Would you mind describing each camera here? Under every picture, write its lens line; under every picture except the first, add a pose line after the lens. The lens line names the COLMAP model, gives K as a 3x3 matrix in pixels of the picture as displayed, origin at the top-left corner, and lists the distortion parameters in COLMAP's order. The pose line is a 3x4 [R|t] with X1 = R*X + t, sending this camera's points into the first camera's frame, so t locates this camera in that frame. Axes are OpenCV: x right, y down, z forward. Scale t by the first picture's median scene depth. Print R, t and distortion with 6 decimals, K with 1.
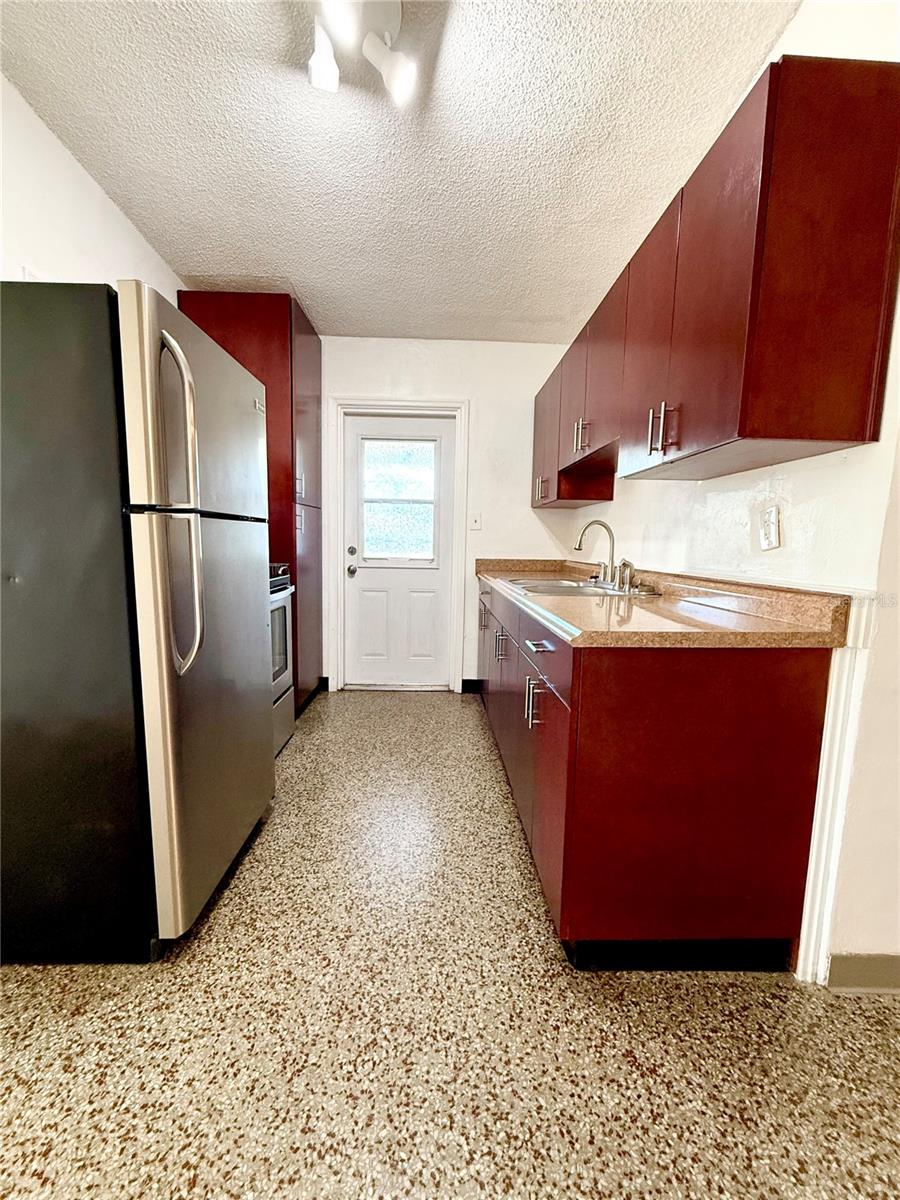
lens RADIAL K [[478.2, 0, 446.5], [0, 478.2, 596.2], [0, 0, 1]] dist [0.000779, 0.000218]
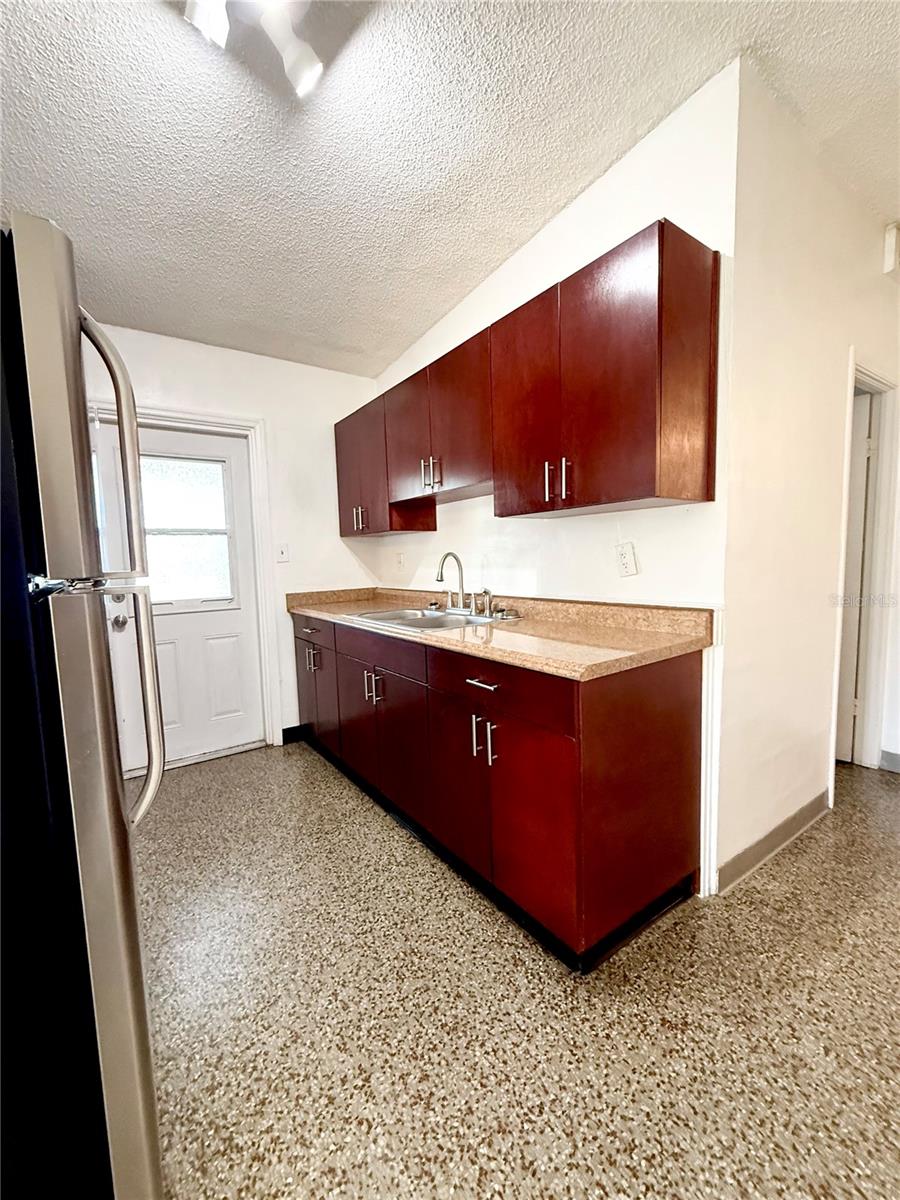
lens RADIAL K [[481.6, 0, 443.4], [0, 481.6, 598.3], [0, 0, 1]] dist [-0.001195, 0.000744]
pose [[0.838628, -0.087875, 0.537569, -0.486836], [0.105999, 0.994362, -0.002818, -0.095357], [-0.534291, 0.059345, 0.843215, 0.192567]]
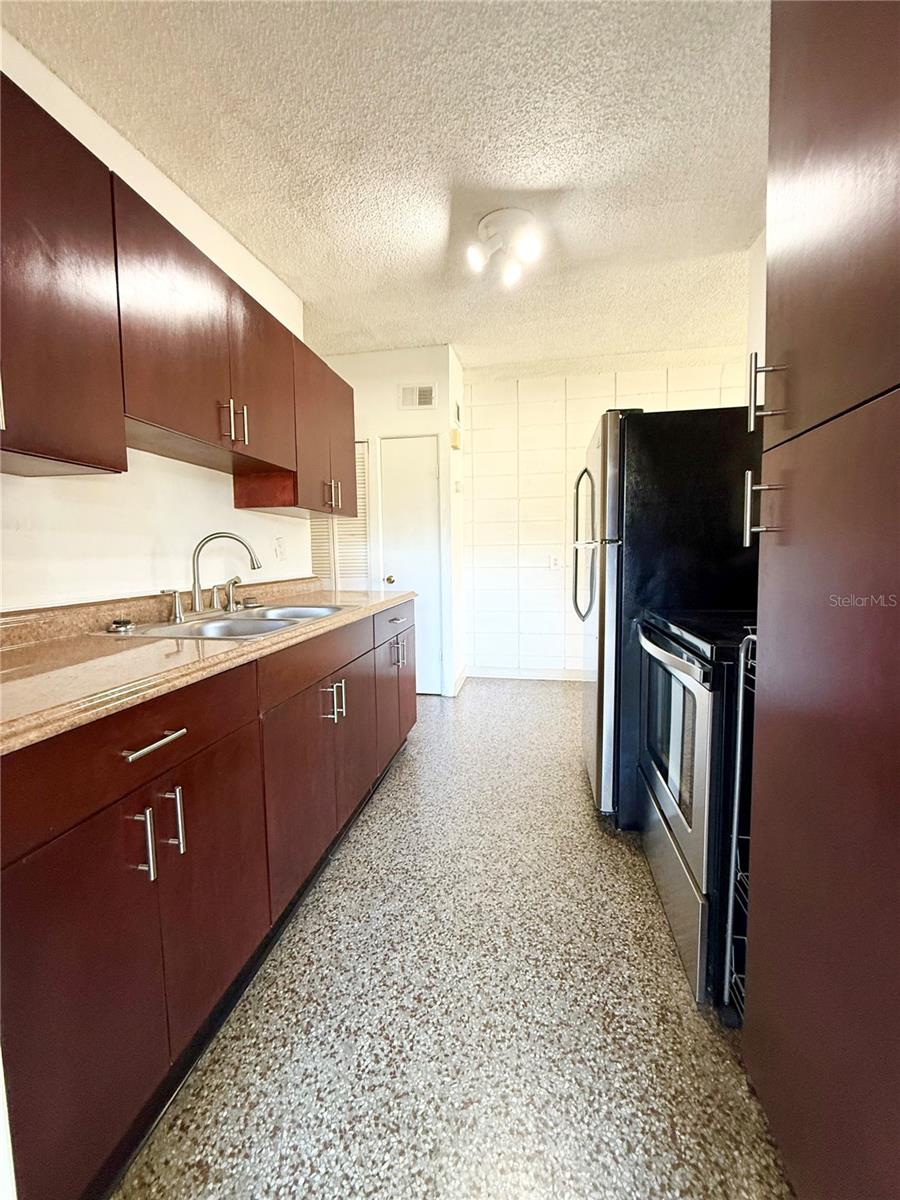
lens RADIAL K [[481.6, 0, 443.4], [0, 481.6, 598.3], [0, 0, 1]] dist [-0.001195, 0.000744]
pose [[-0.976114, -0.026709, 0.215611, -0.376148], [0.018227, 0.978848, 0.203775, -0.360707], [-0.216493, 0.202838, -0.954981, 2.955407]]
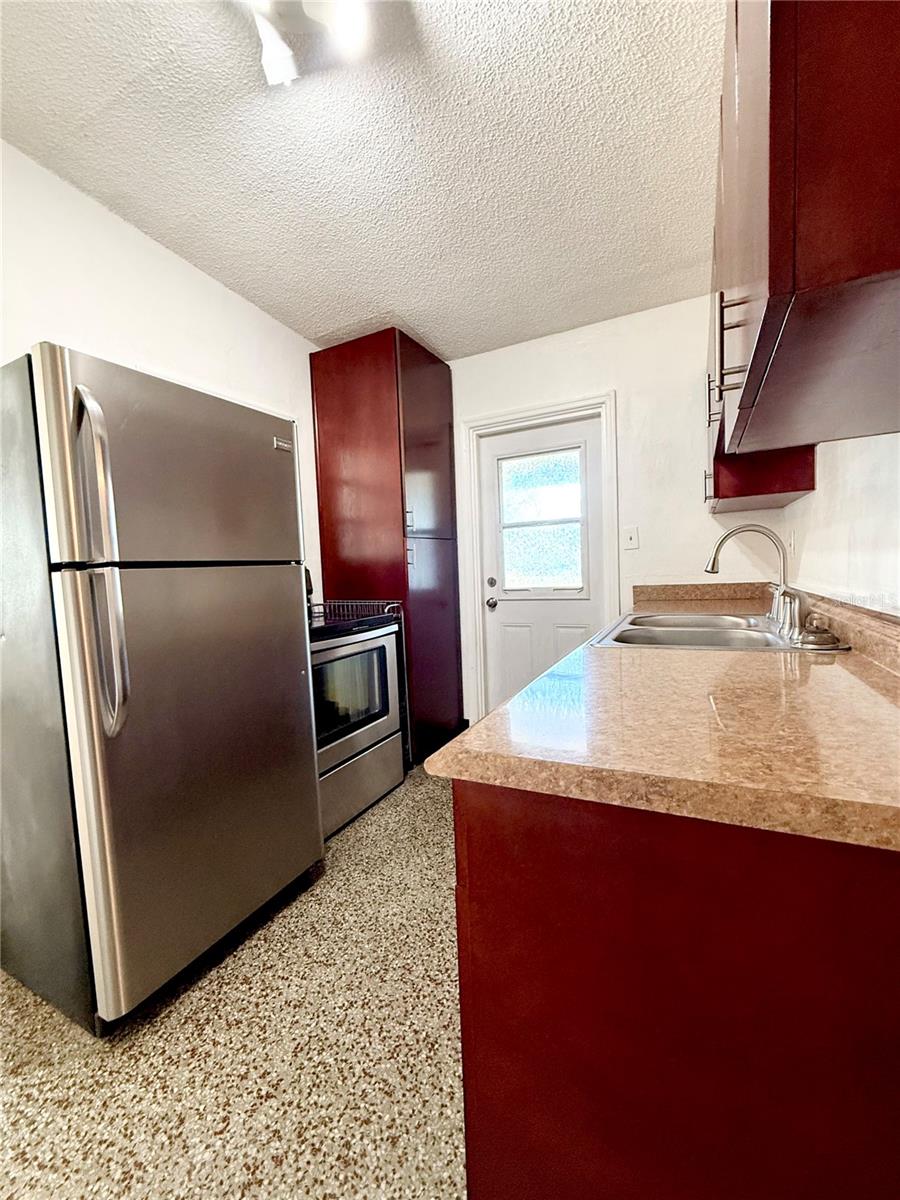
lens RADIAL K [[478.1, 0, 450.6], [0, 478.1, 598.4], [0, 0, 1]] dist [-0.001192, 0.000214]
pose [[0.879549, -0.028588, -0.474949, 0.460596], [0.006001, 0.998781, -0.049005, -0.054693], [0.475771, 0.040252, 0.878648, 0.446406]]
